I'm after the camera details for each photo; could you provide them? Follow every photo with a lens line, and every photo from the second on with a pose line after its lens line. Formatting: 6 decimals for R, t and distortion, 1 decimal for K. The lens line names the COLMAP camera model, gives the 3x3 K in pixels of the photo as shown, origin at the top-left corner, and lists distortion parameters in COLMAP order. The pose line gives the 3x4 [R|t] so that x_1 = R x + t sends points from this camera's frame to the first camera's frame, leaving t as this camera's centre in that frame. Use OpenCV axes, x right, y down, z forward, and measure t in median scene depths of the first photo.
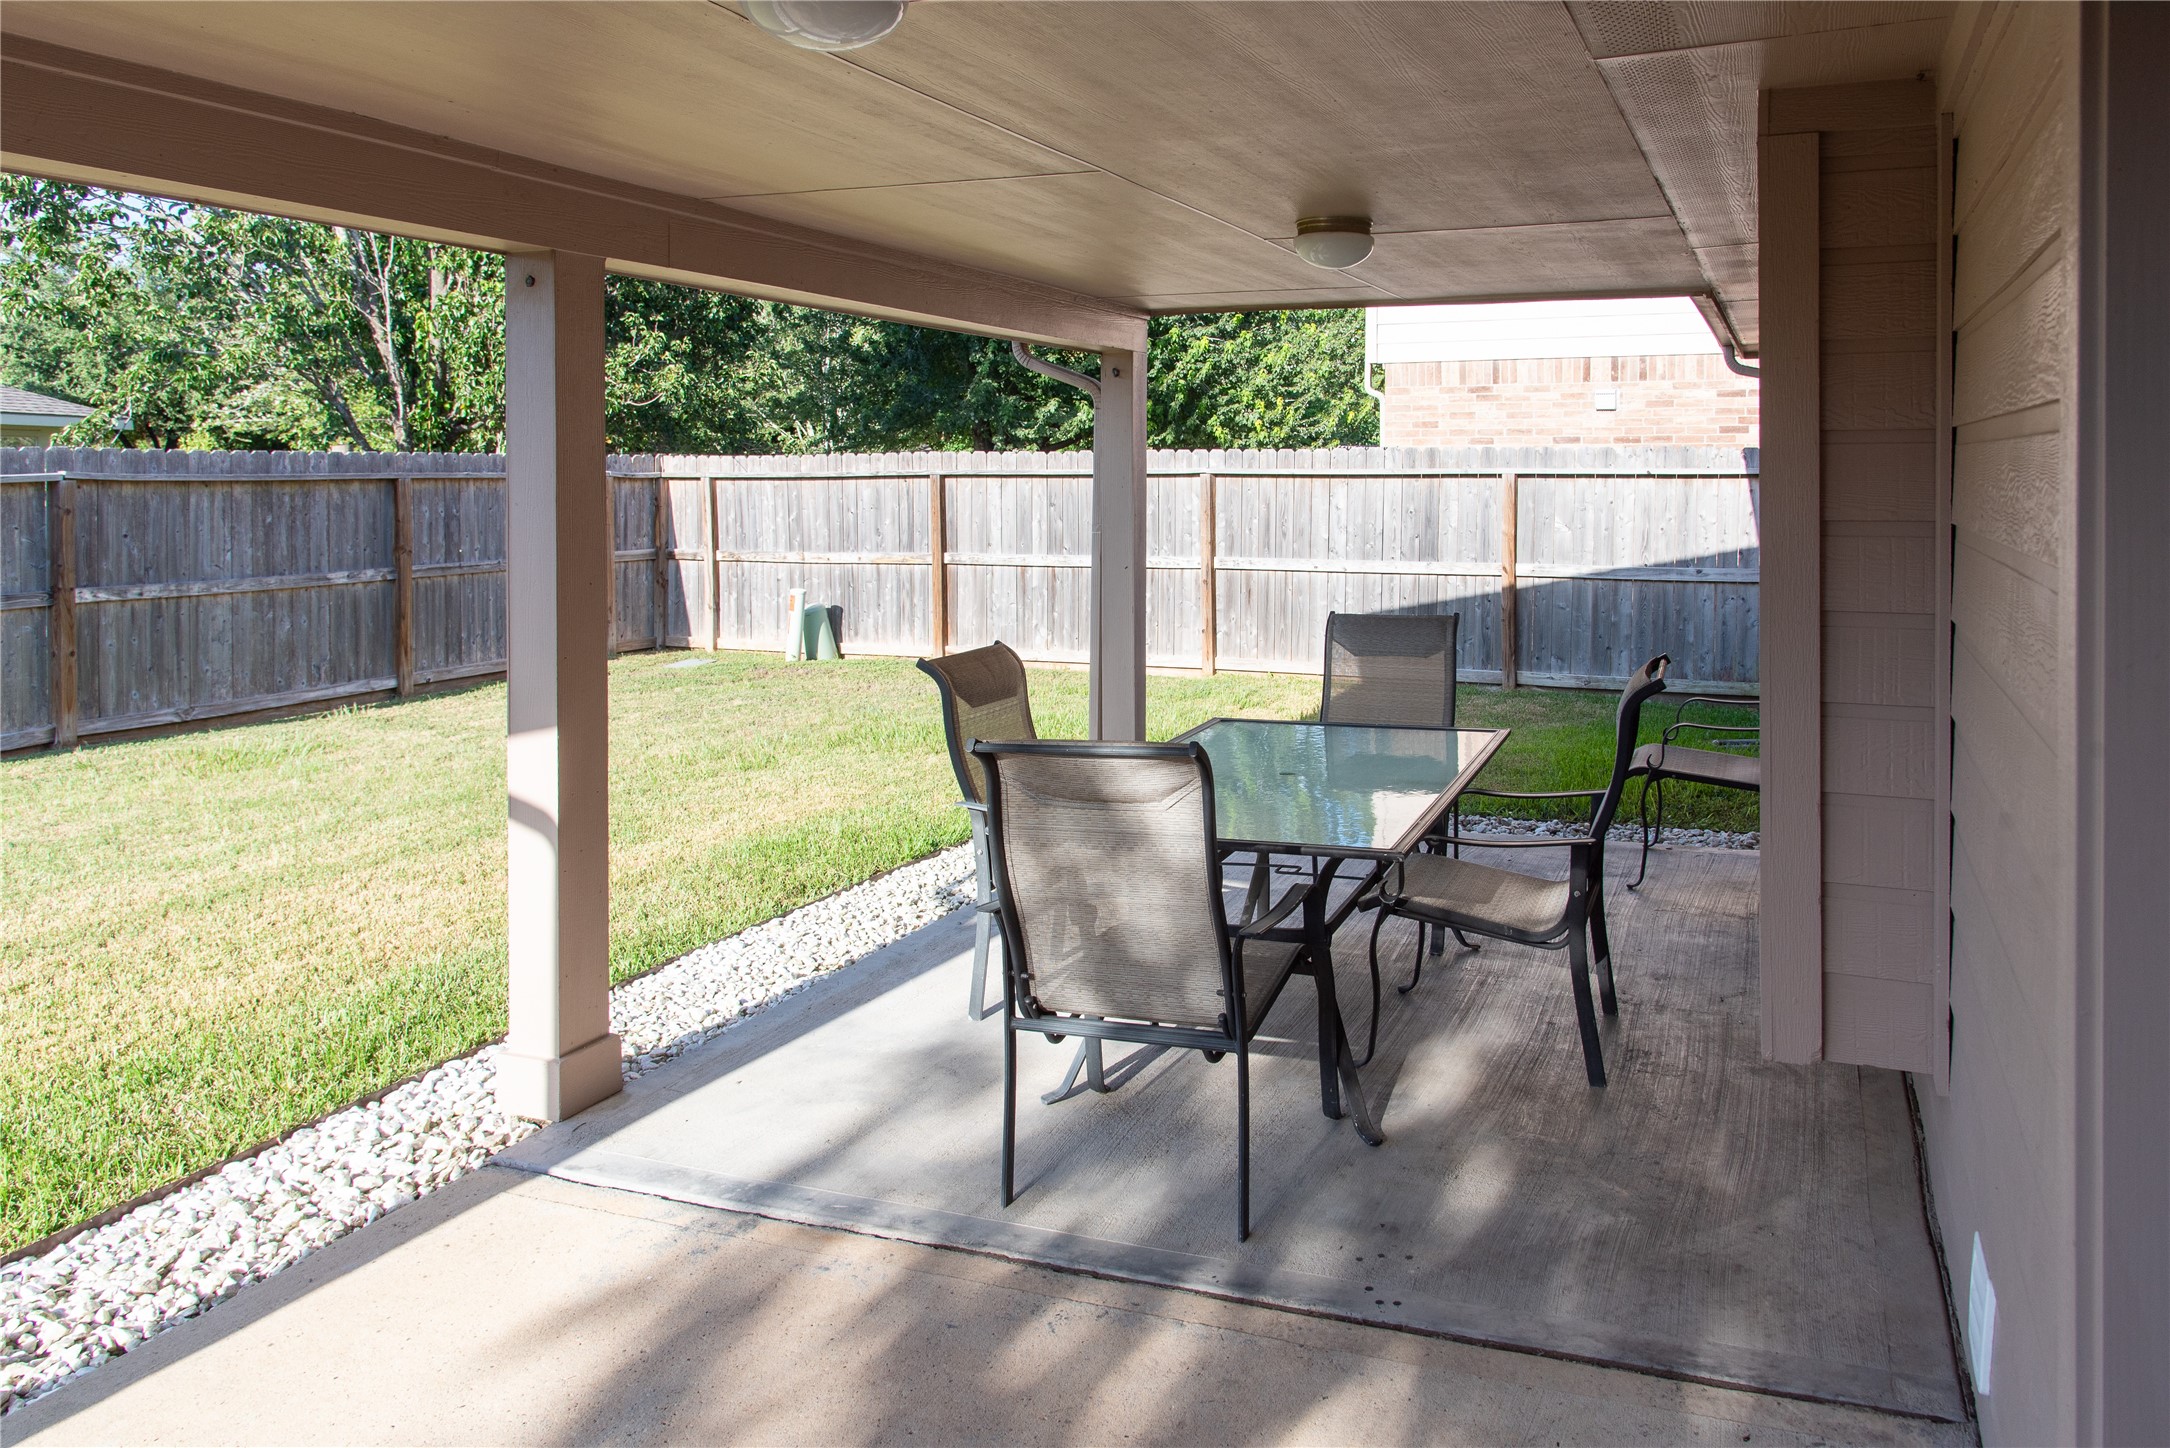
lens RADIAL K [[1537.1, 0, 1272.0], [0, 1537.1, 599.4], [0, 0, 1]] dist [0.002592, 0.000030]
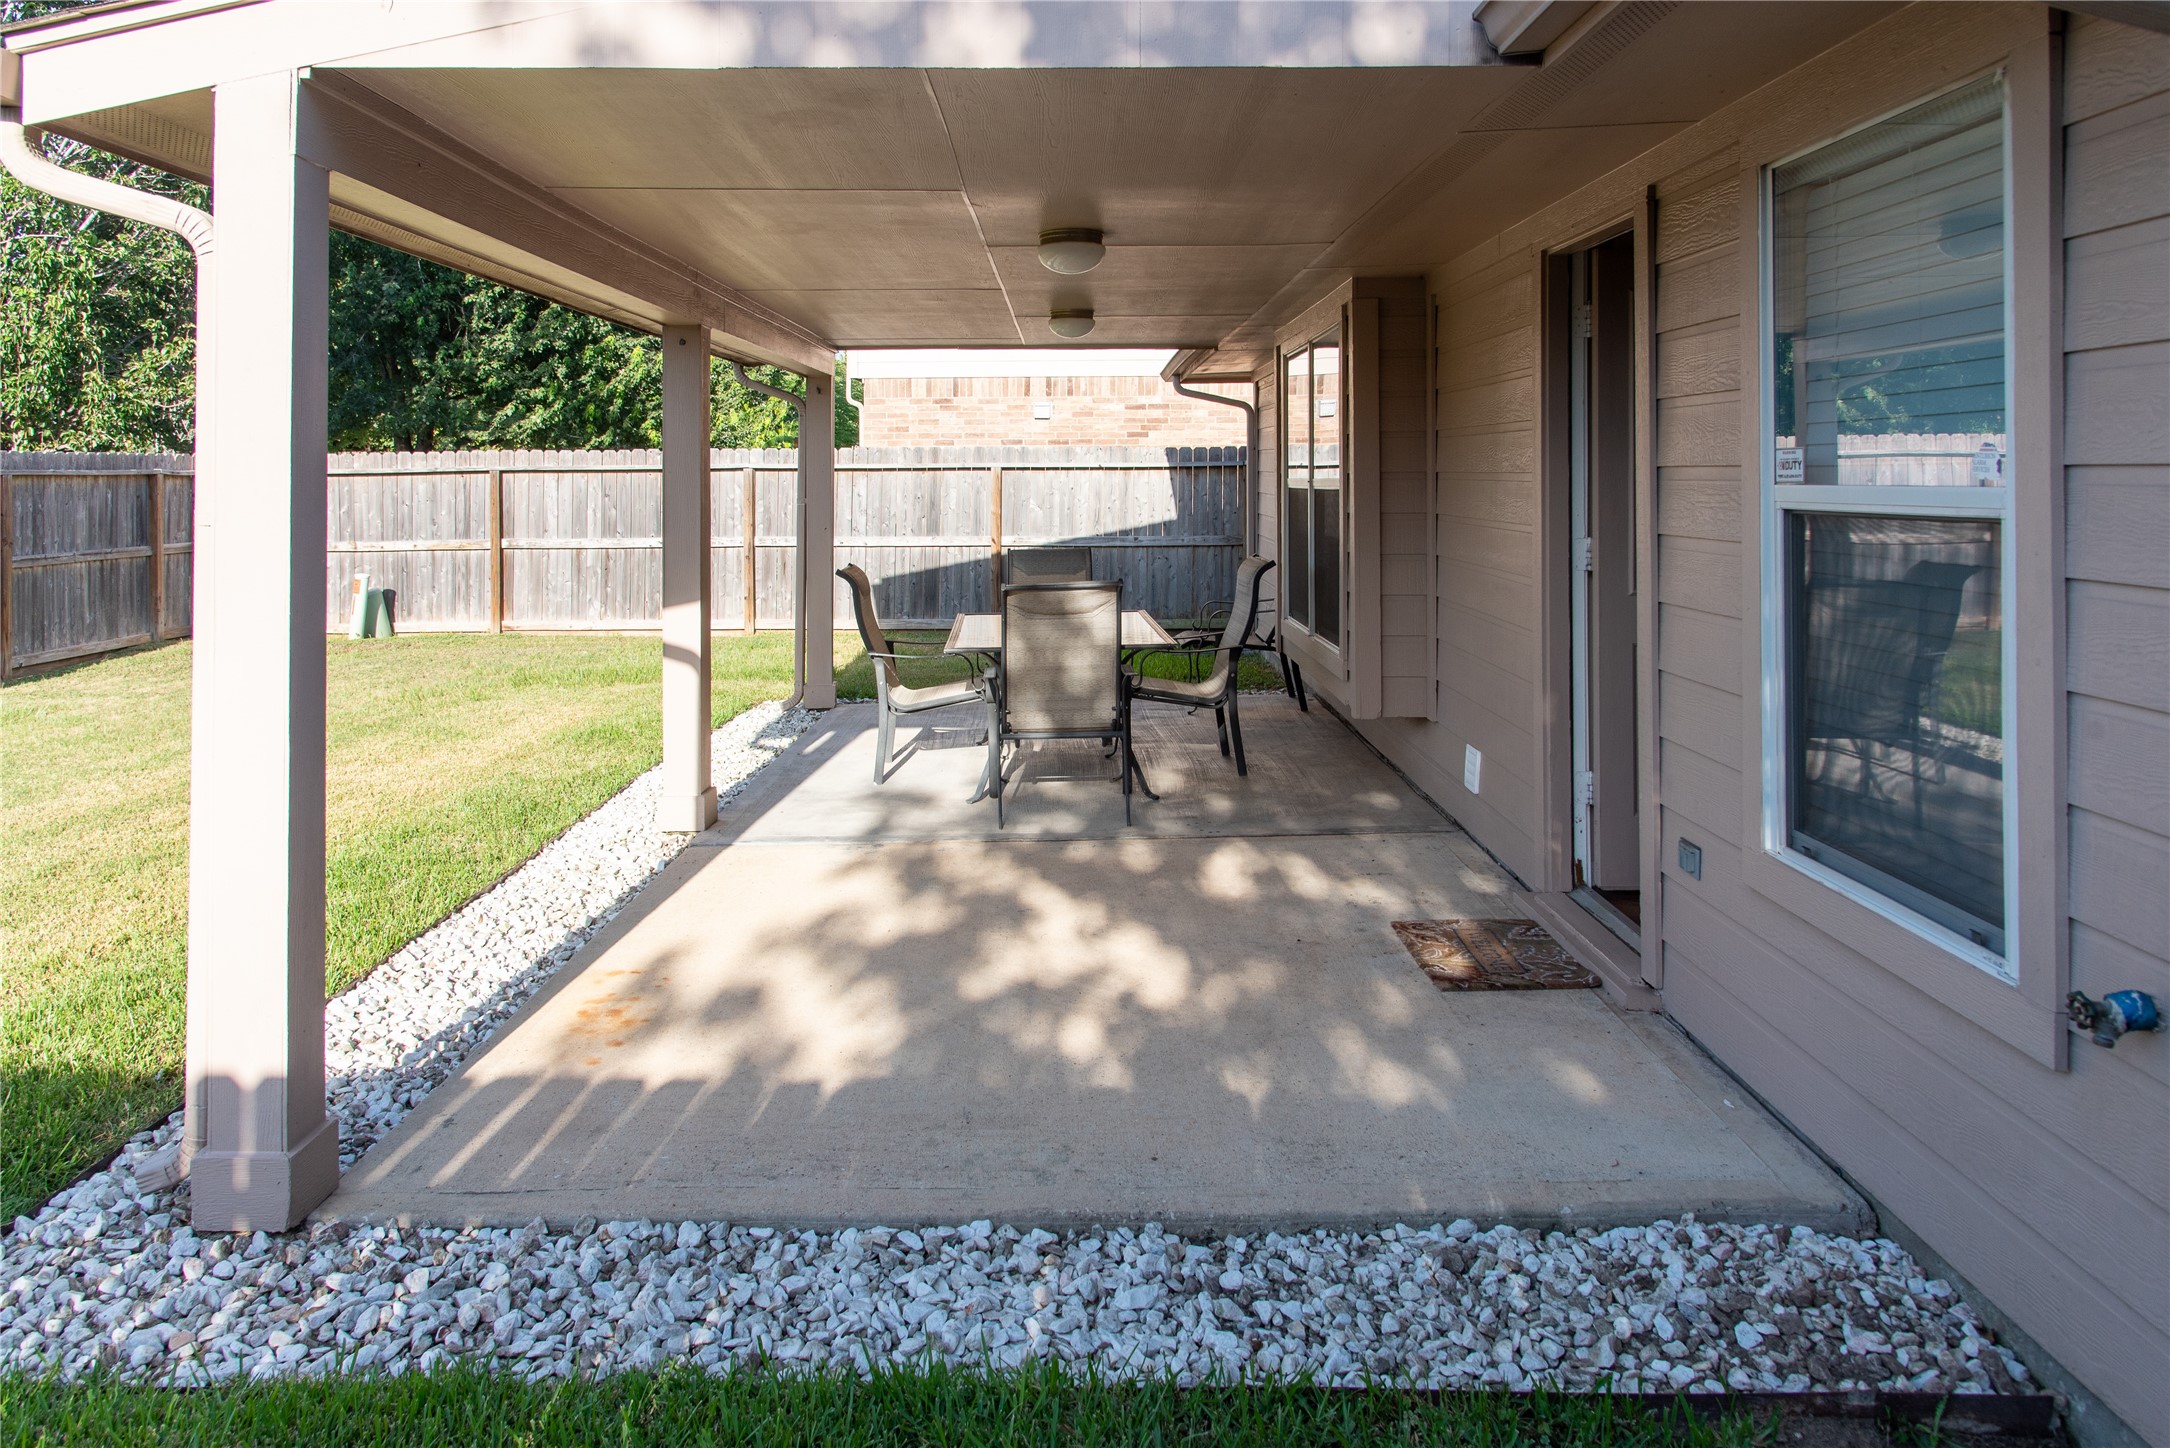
lens RADIAL K [[1470.1, 0, 1085.0], [0, 1470.1, 724.0], [0, 0, 1]] dist [0.001420, -0.022622]
pose [[0.945240, -0.057579, 0.321257, -0.165102], [0.030467, 0.995584, 0.088794, 0.024052], [-0.324951, -0.074144, 0.942820, -0.198865]]
